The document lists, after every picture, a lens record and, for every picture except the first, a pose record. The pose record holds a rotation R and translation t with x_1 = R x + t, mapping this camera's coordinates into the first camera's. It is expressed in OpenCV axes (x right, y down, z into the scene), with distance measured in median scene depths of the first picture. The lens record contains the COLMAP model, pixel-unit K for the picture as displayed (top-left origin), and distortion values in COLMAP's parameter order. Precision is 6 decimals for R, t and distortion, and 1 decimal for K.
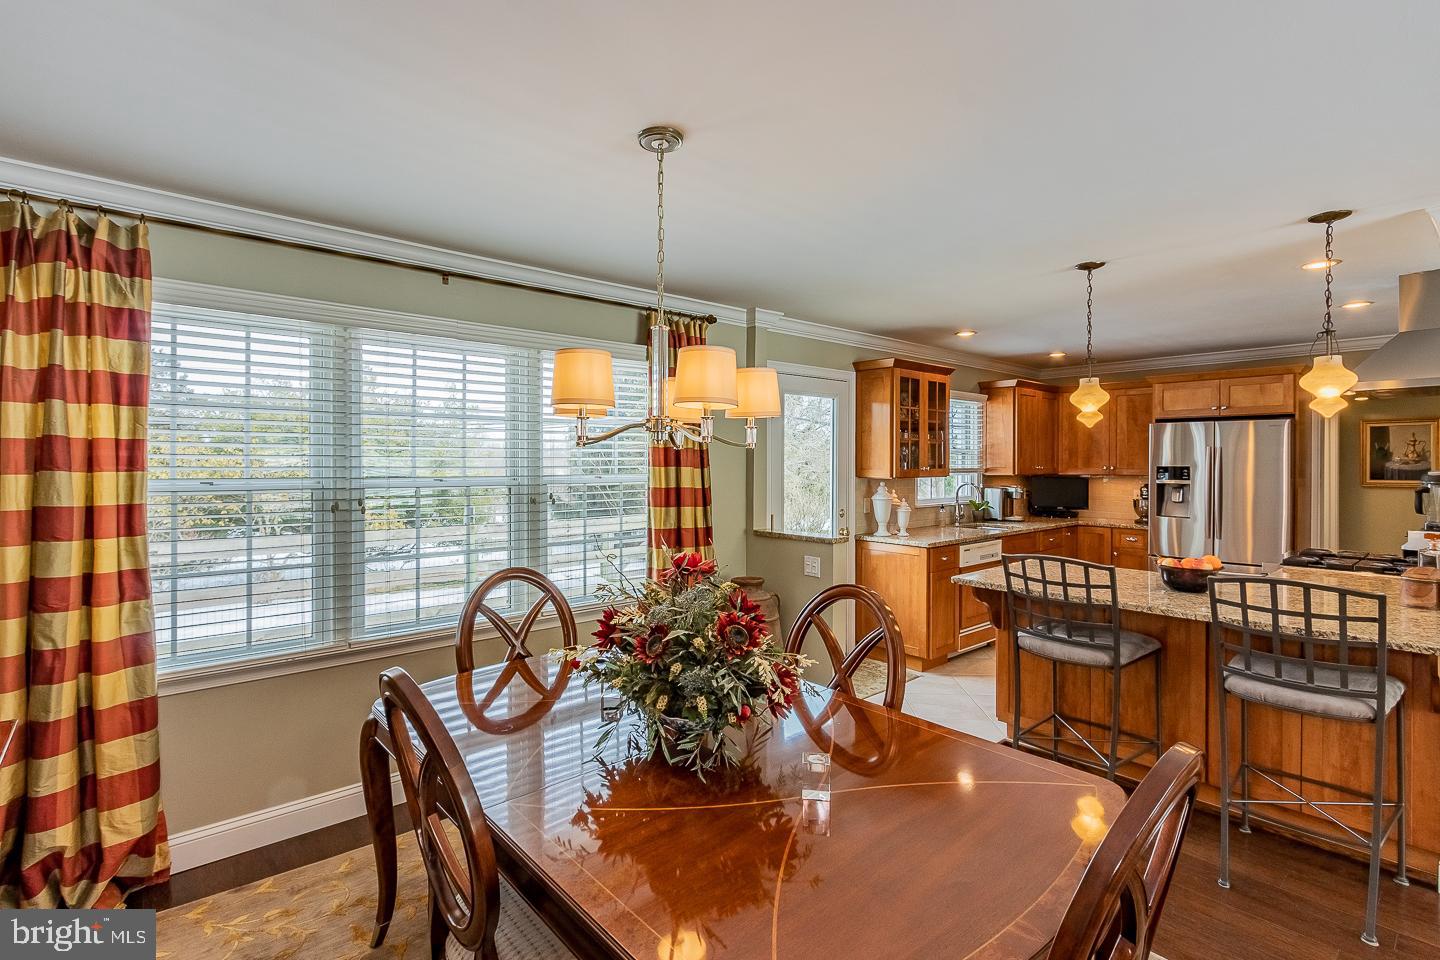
lens RADIAL K [[743.2, 0, 791.2], [0, 743.2, 456.8], [0, 0, 1]] dist [-0.000075, -0.000738]
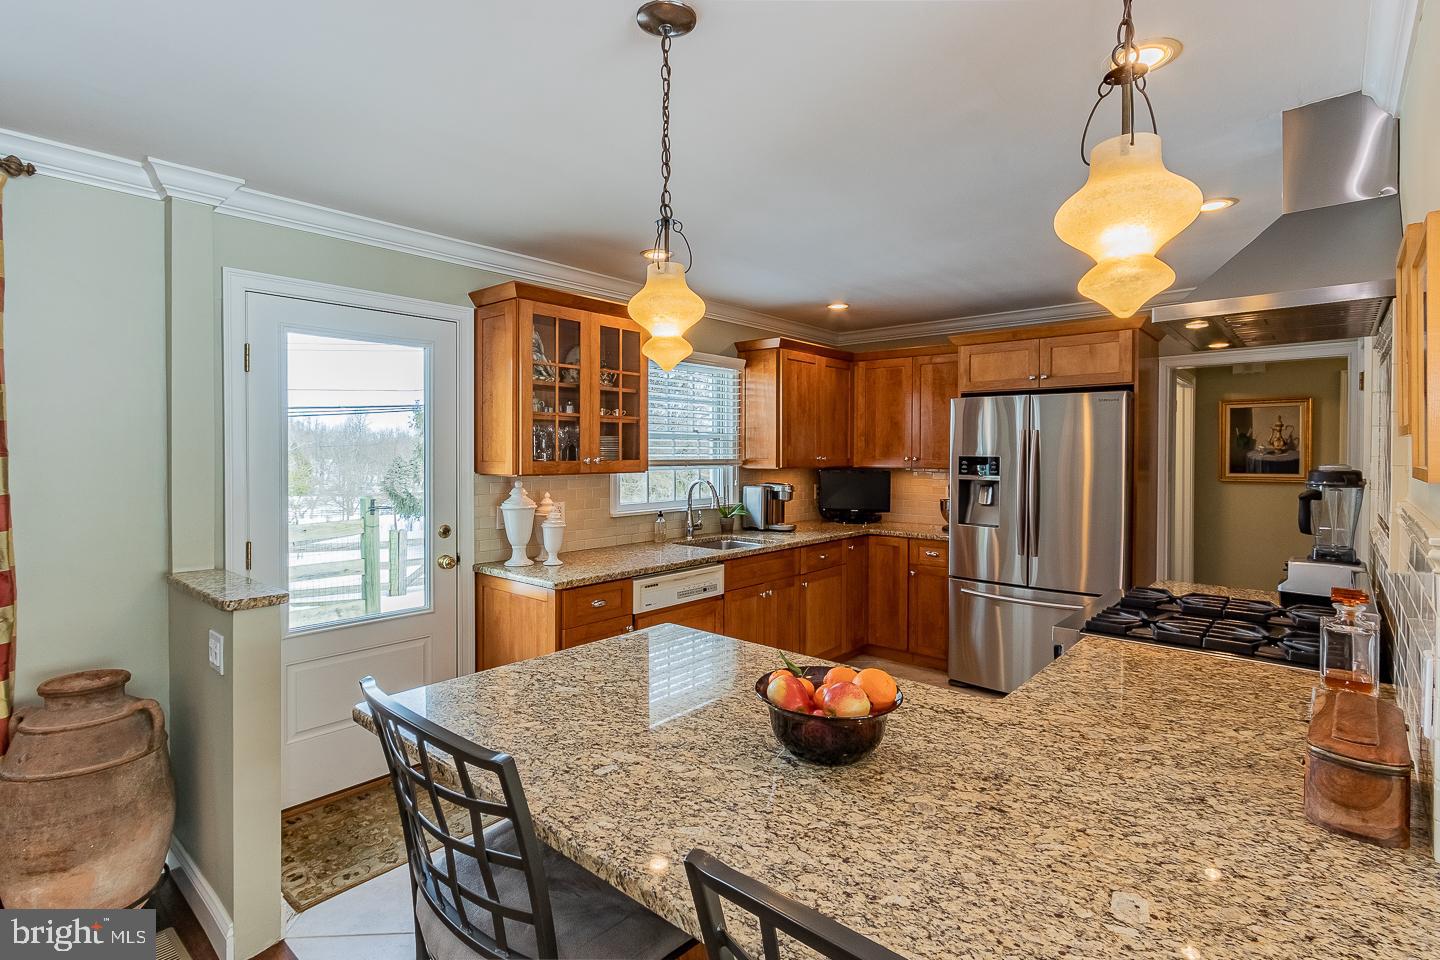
lens RADIAL K [[702.9, 0, 787.5], [0, 702.9, 455.5], [0, 0, 1]] dist [0.010469, -0.000576]
pose [[0.994758, -0.000187, 0.102260, 0.248870], [-0.000958, 0.999937, 0.011143, 0.004029], [-0.102256, -0.011183, 0.994695, 0.320466]]
